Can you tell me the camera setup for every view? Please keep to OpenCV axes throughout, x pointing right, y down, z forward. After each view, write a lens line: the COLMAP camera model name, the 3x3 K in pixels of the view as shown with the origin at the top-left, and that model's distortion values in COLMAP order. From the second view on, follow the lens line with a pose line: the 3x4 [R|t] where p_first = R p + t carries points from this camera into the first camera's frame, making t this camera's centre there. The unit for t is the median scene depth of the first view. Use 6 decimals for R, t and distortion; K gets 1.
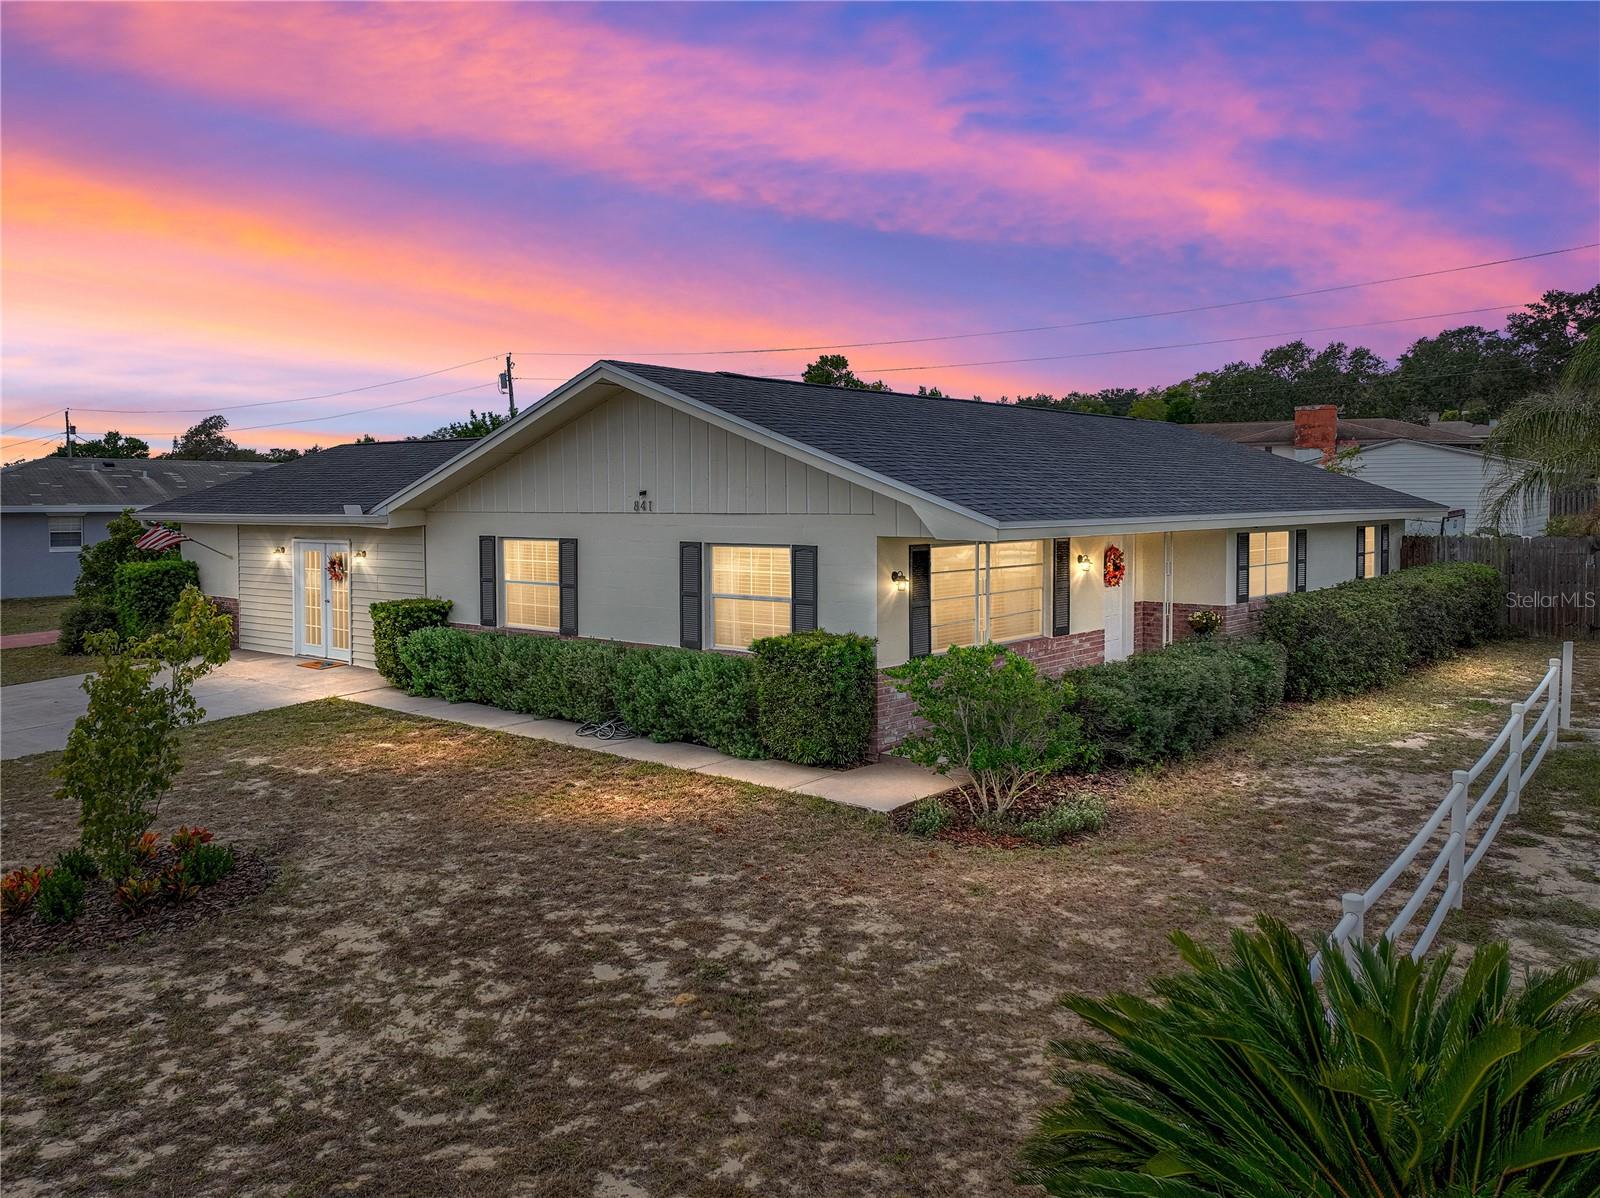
lens RADIAL K [[1123.7, 0, 800.0], [0, 1123.7, 599.0], [0, 0, 1]] dist [0.004803, 0.002651]
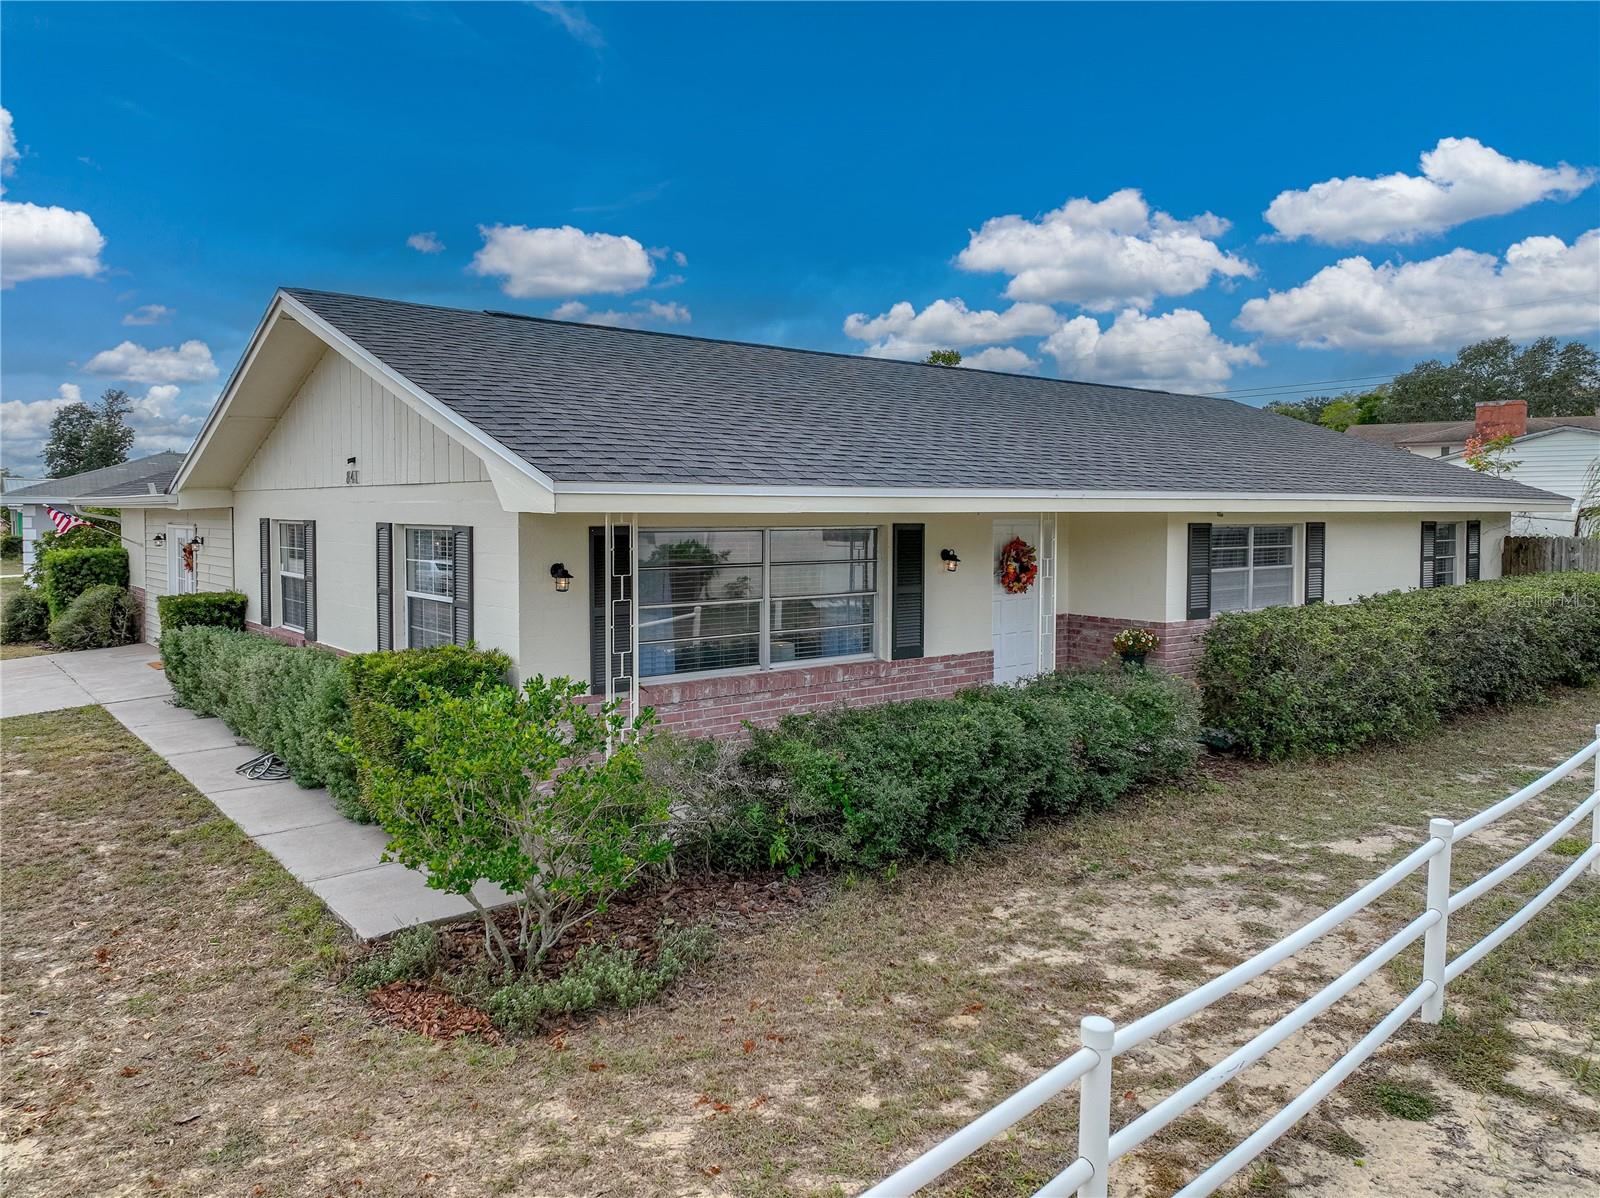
lens RADIAL K [[1092.4, 0, 800.0], [0, 1092.4, 599.0], [0, 0, 1]] dist [0.019818, -0.002938]
pose [[0.988077, 0.020535, -0.152583, 0.266042], [-0.020907, 0.999781, -0.000836, -0.003983], [0.152532, 0.004016, 0.988290, 0.278672]]
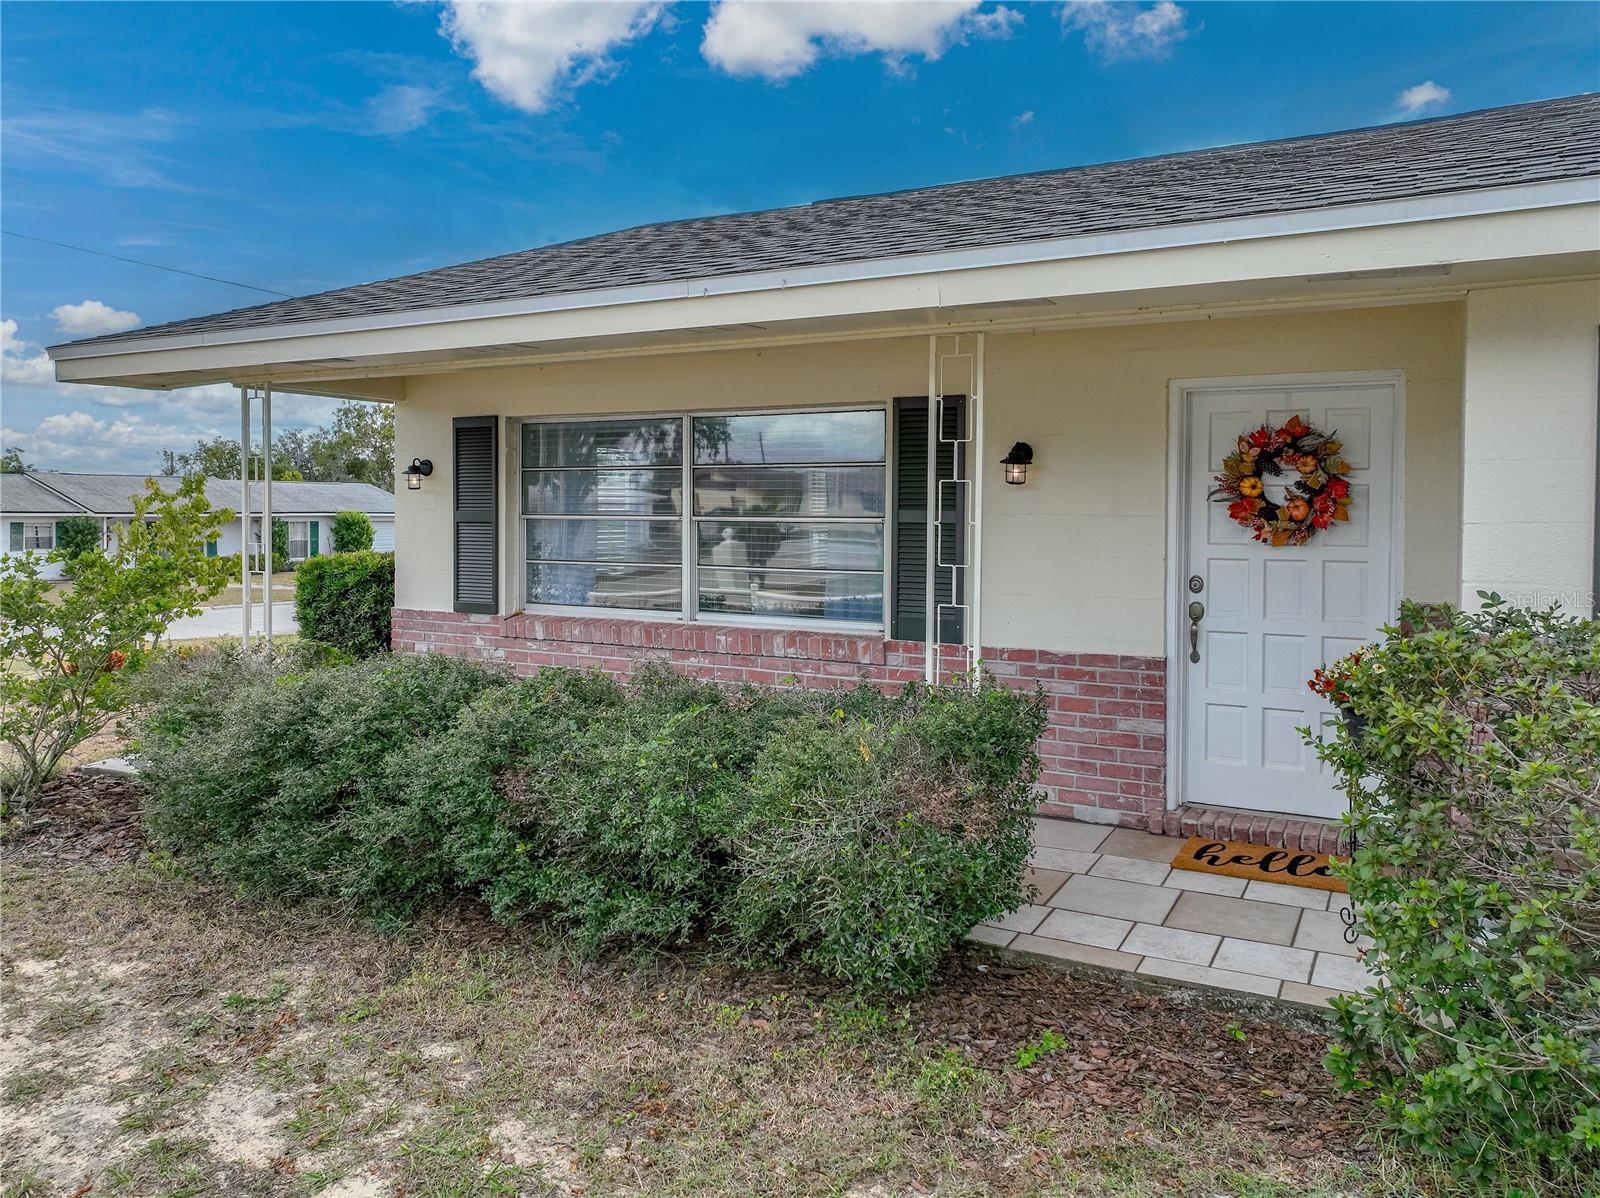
lens RADIAL K [[1123.7, 0, 800.0], [0, 1123.7, 599.0], [0, 0, 1]] dist [0.004803, 0.002651]
pose [[0.263683, 0.099399, -0.959474, 0.599915], [-0.080036, 0.993501, 0.080928, -0.011476], [0.961283, 0.055453, 0.269925, 0.834811]]
